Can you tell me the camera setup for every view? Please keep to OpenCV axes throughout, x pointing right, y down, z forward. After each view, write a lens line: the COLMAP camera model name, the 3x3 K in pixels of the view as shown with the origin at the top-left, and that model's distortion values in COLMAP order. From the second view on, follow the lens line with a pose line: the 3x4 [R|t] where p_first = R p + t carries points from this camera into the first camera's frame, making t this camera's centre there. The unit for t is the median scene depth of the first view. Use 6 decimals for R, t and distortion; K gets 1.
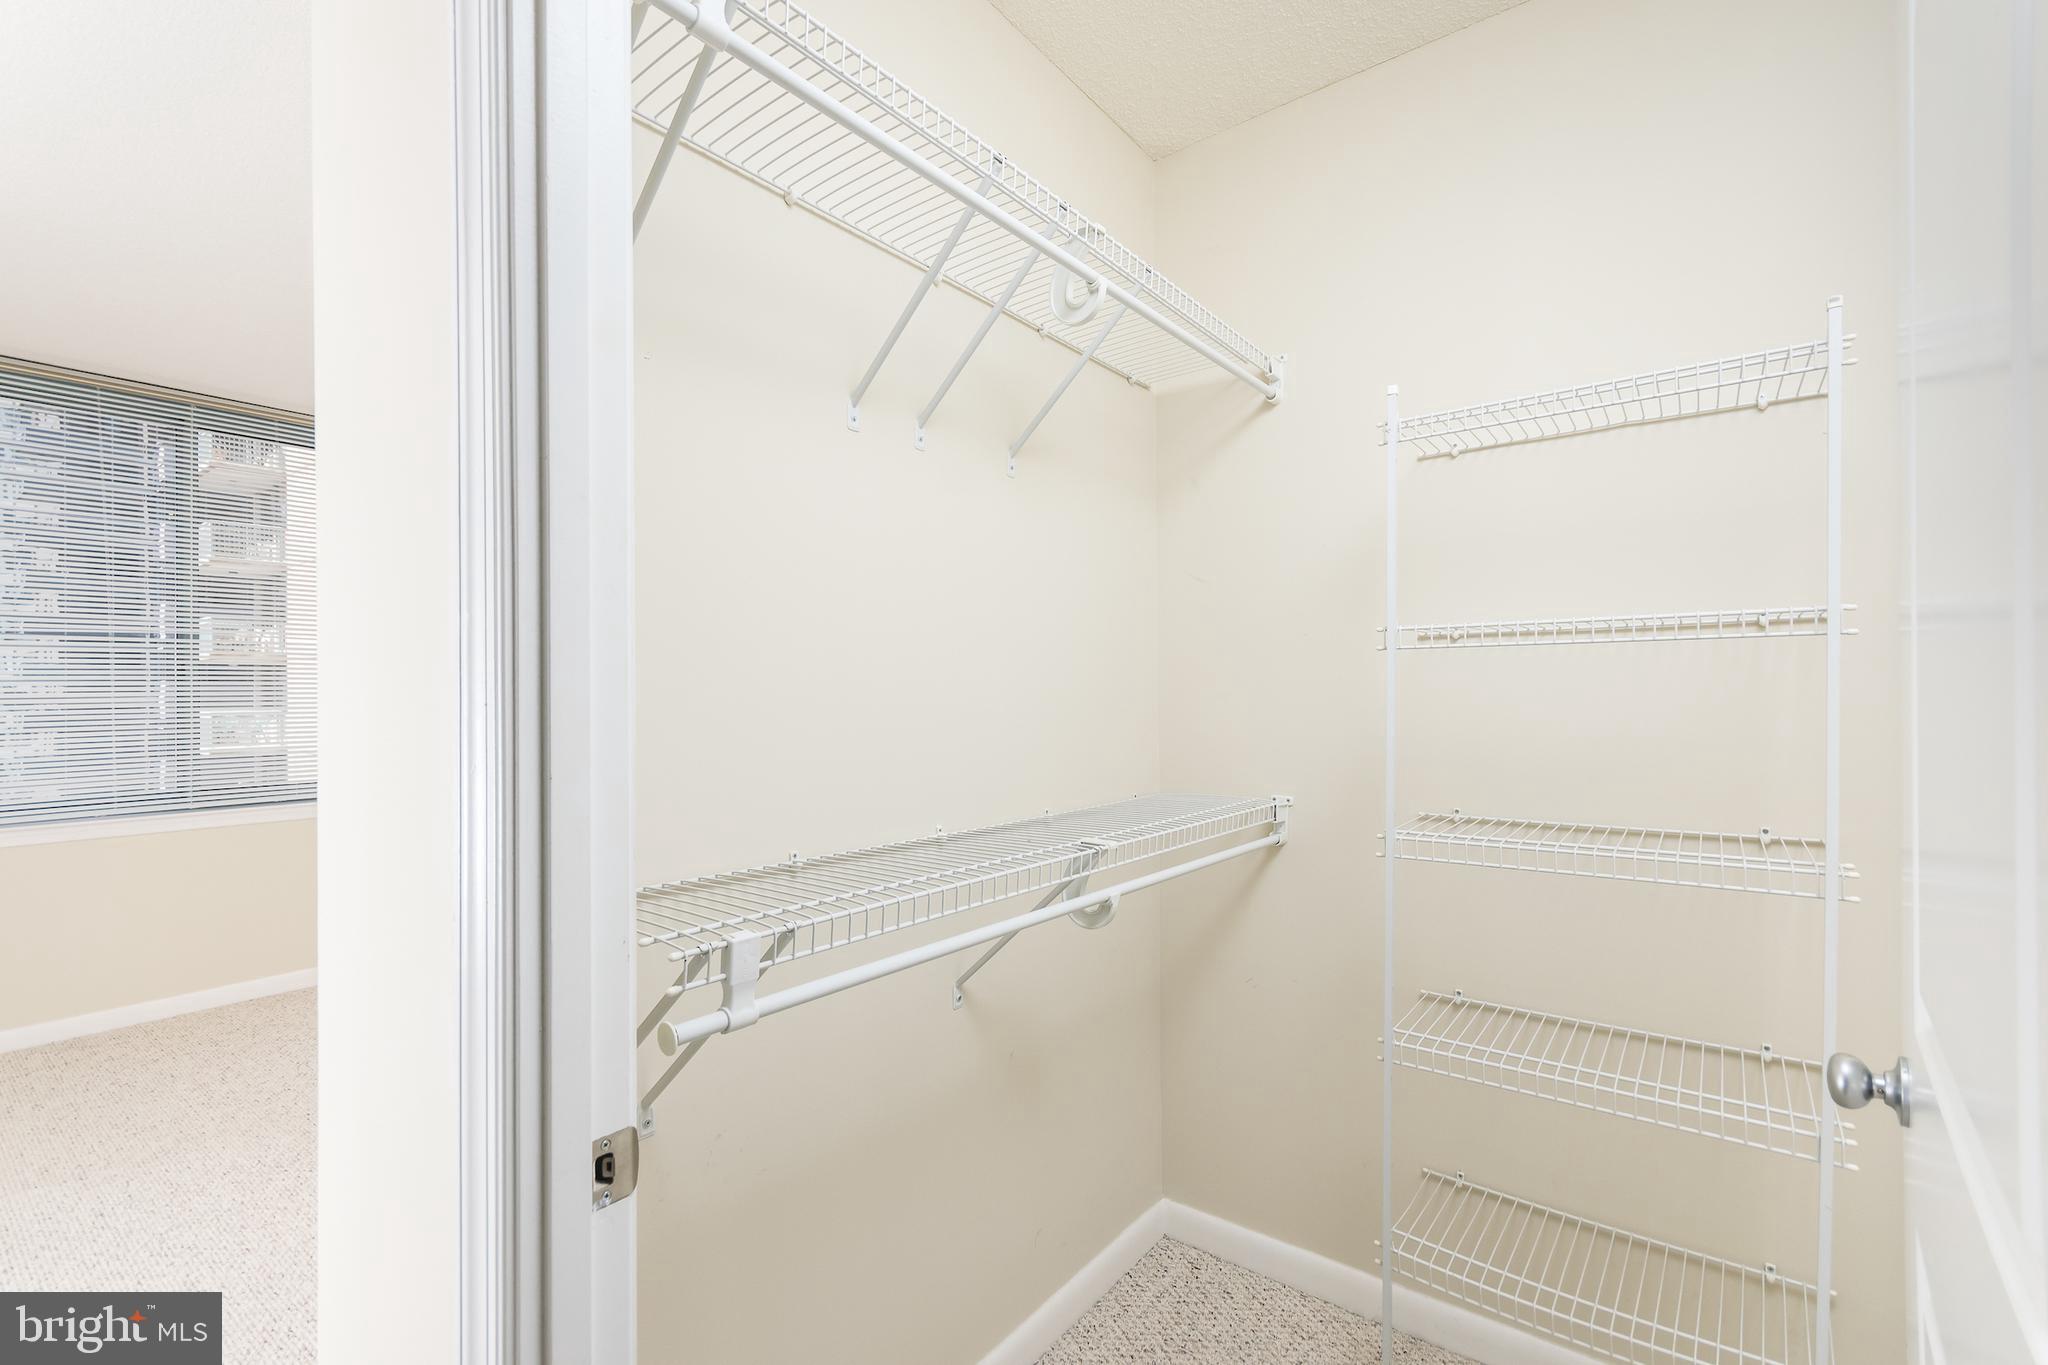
lens RADIAL K [[901.3, 0, 1027.0], [0, 901.3, 688.3], [0, 0, 1]] dist [0.005677, 0.000530]
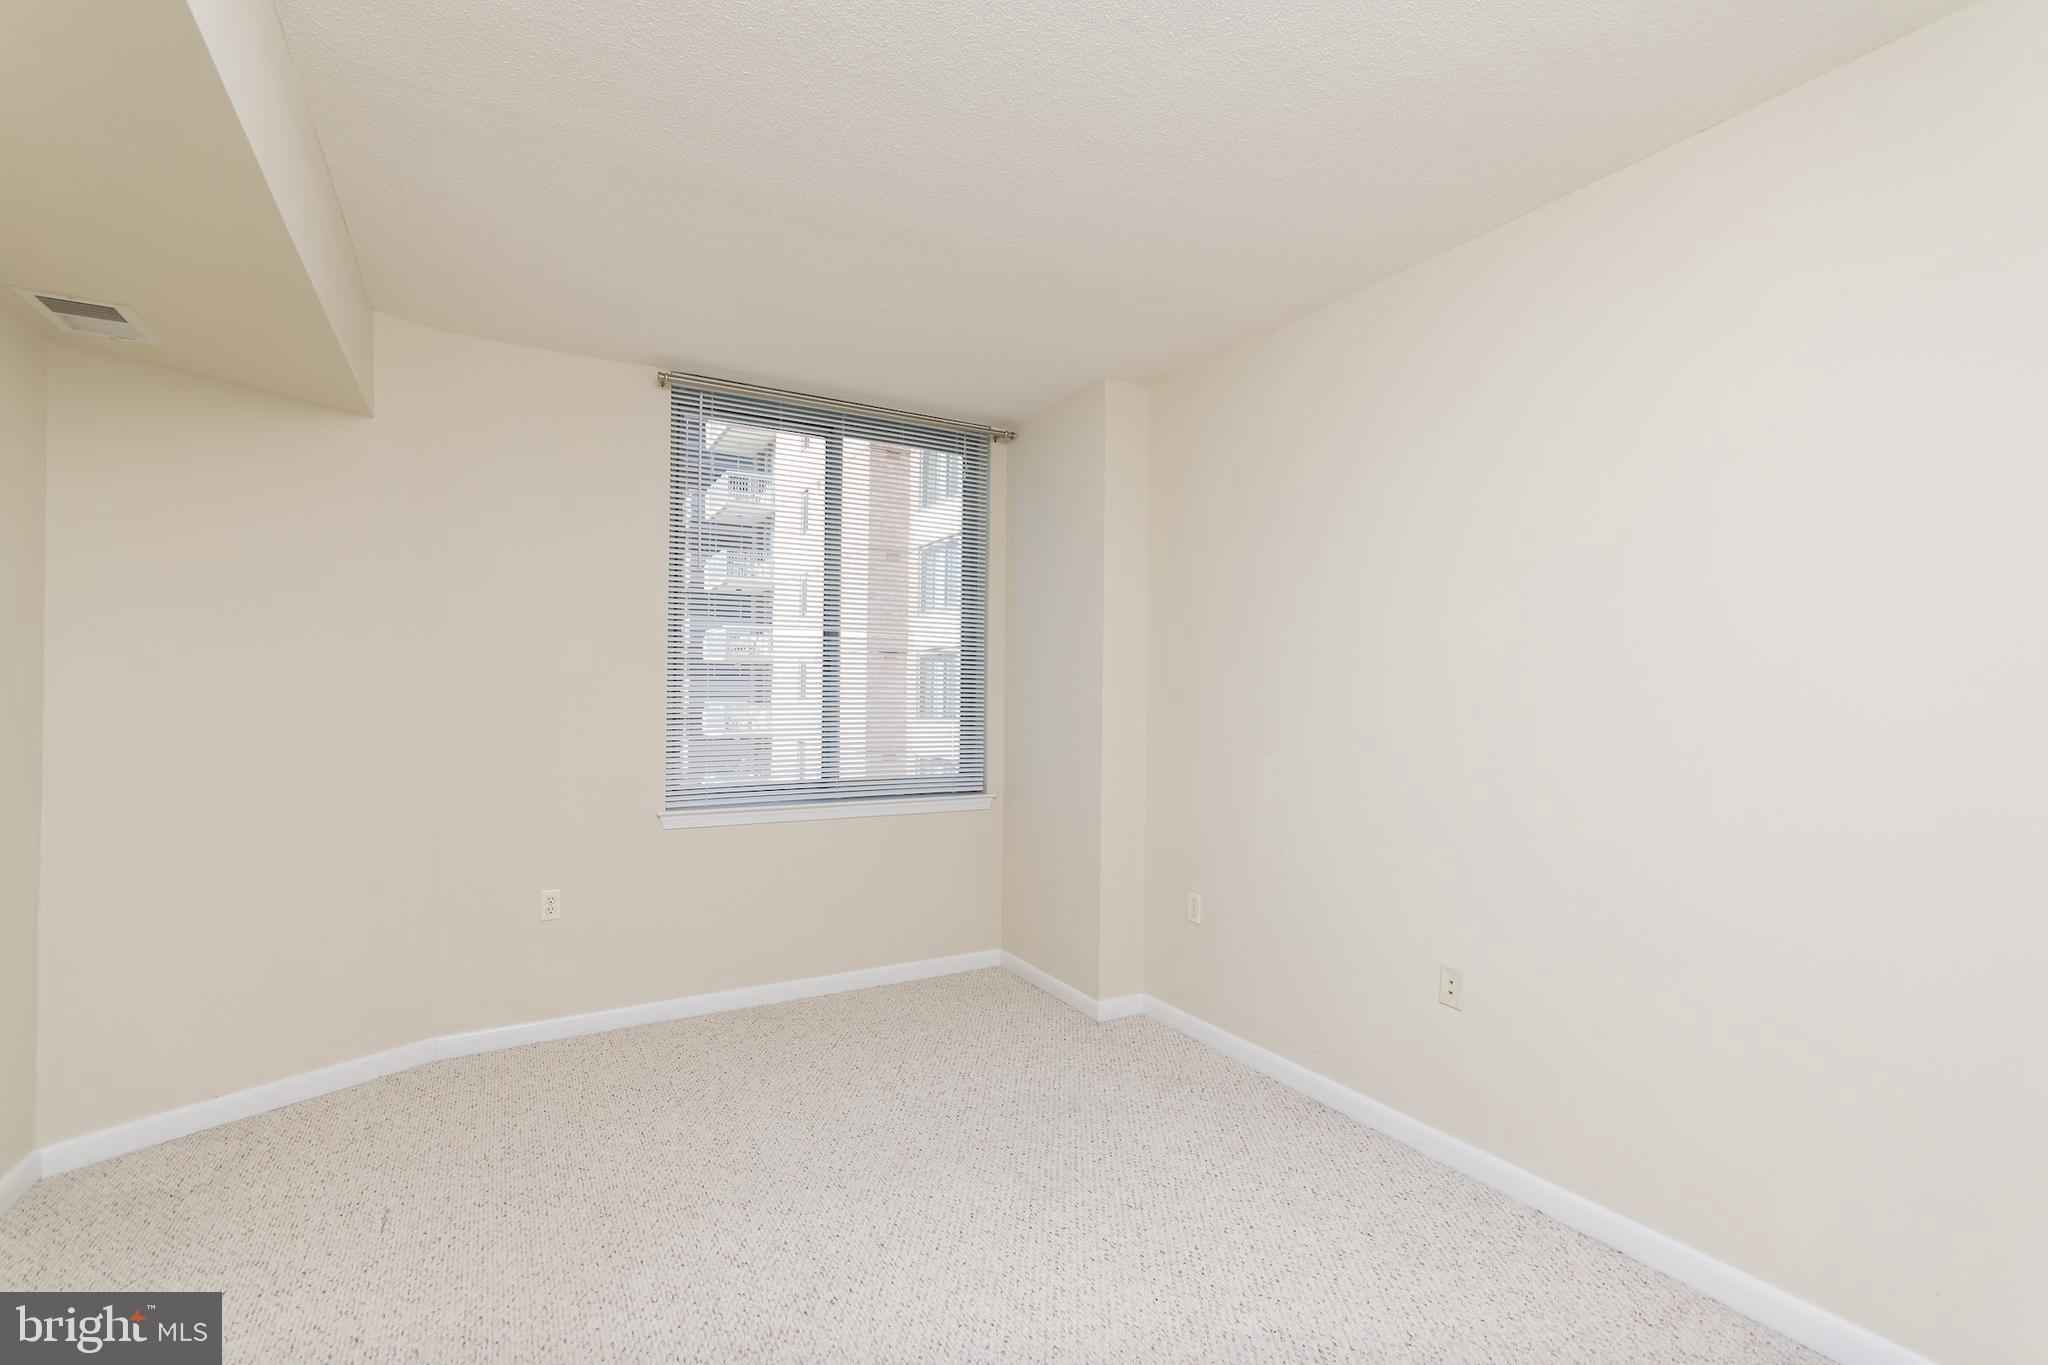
lens RADIAL K [[901.3, 0, 1035.8], [0, 901.3, 674.5], [0, 0, 1]] dist [0.005677, 0.000530]
pose [[0.927037, 0.001517, -0.374967, -0.311782], [-0.006304, 0.999914, -0.011540, -0.001302], [0.374917, 0.013061, 0.926966, 0.109637]]
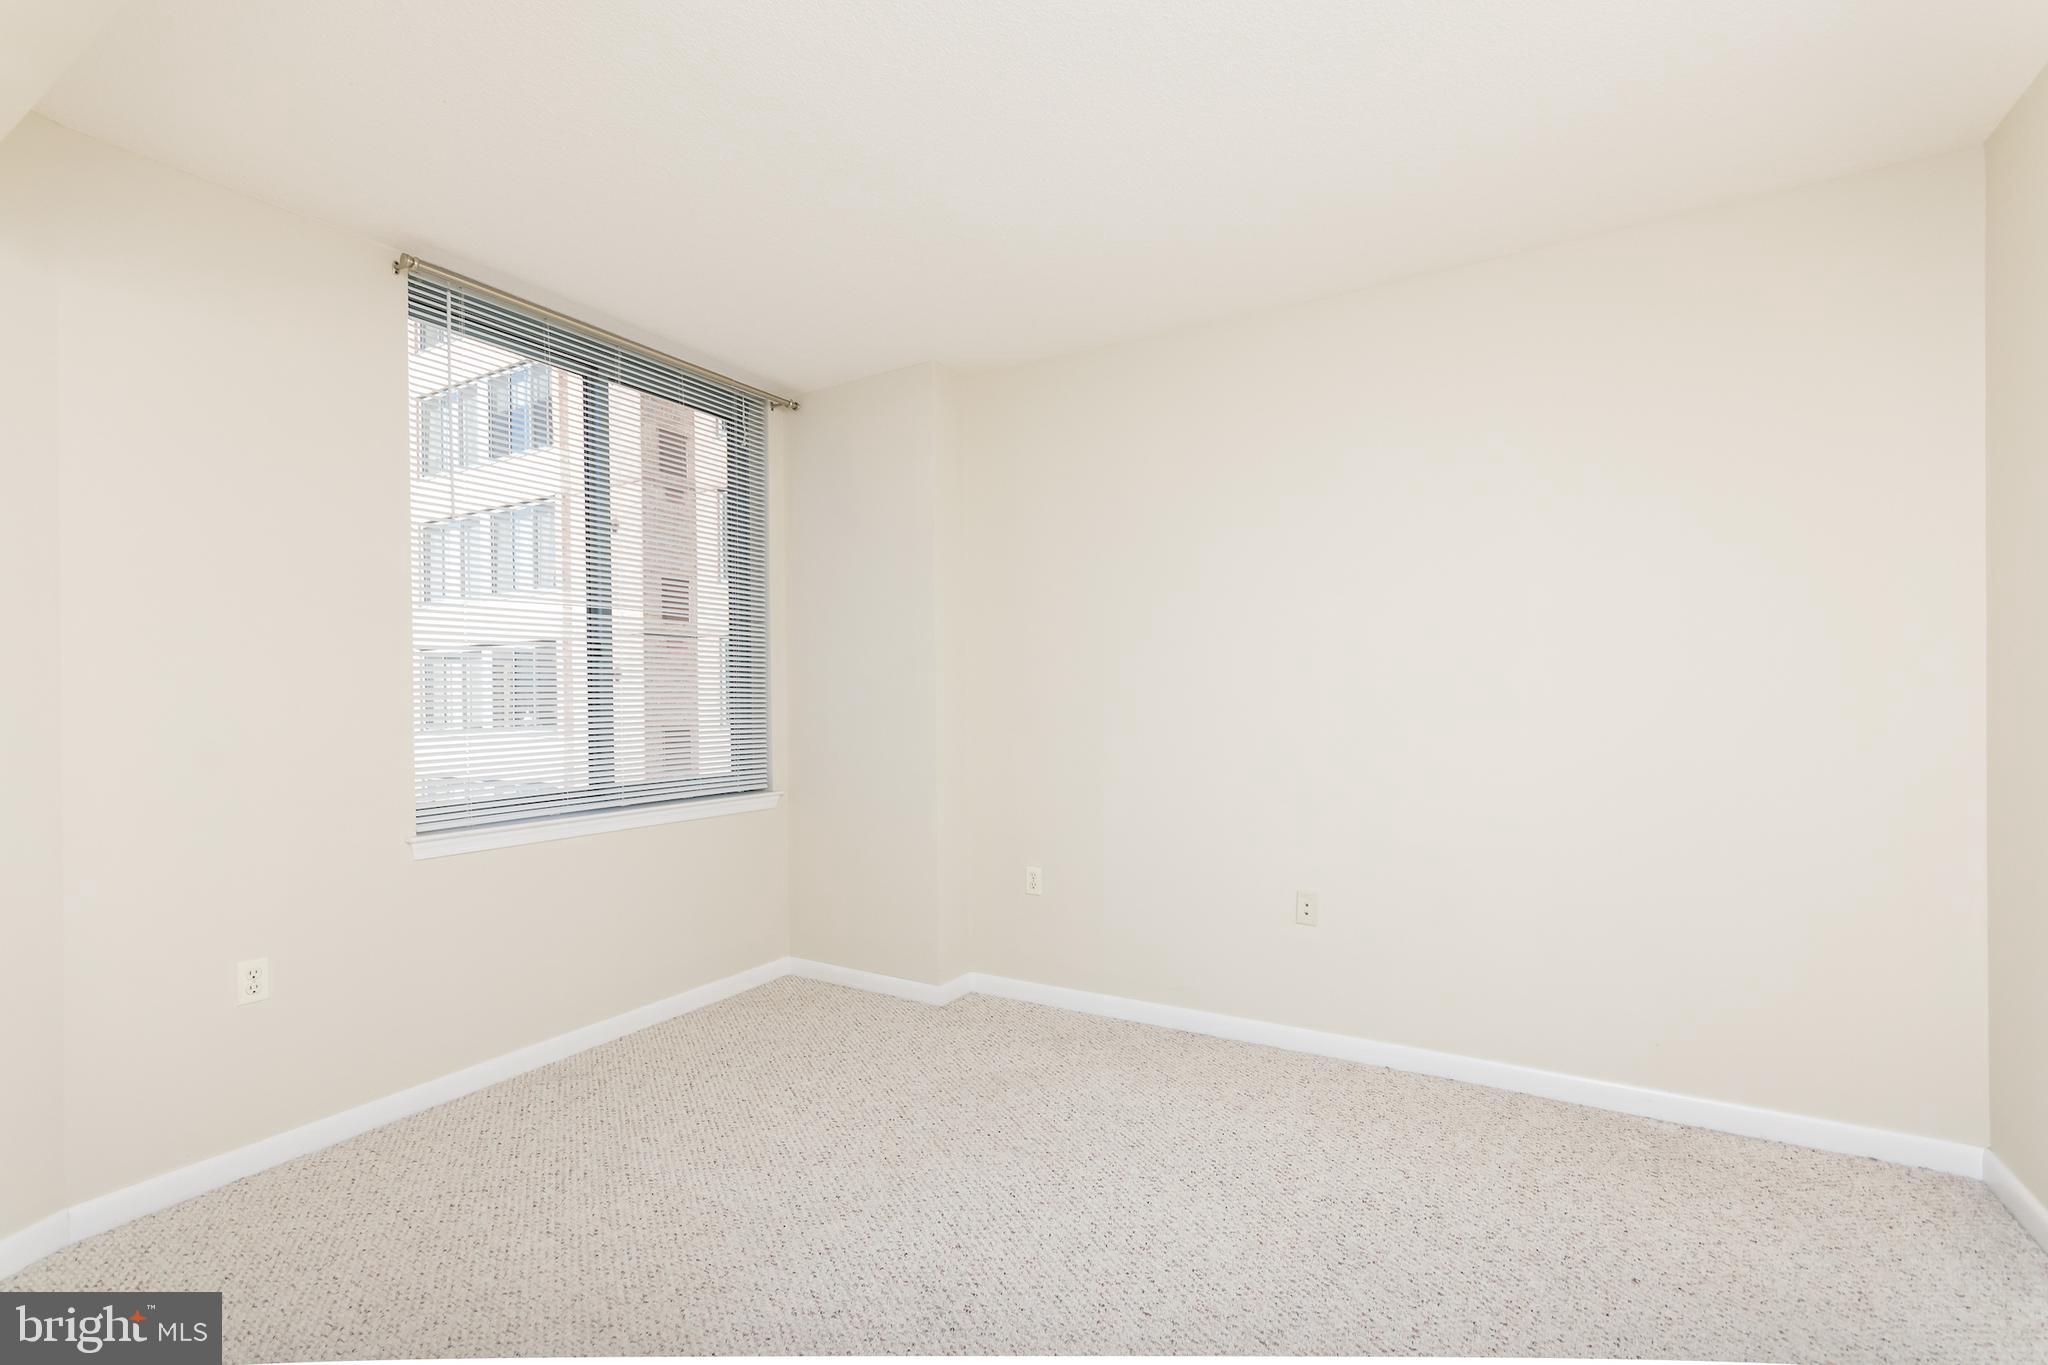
lens RADIAL K [[901.3, 0, 1025.0], [0, 901.3, 685.8], [0, 0, 1]] dist [0.005677, 0.000530]
pose [[0.991956, -0.006235, 0.126429, -0.641425], [0.006683, 0.999973, -0.003117, 0.019425], [-0.126406, 0.003936, 0.991971, 0.064591]]
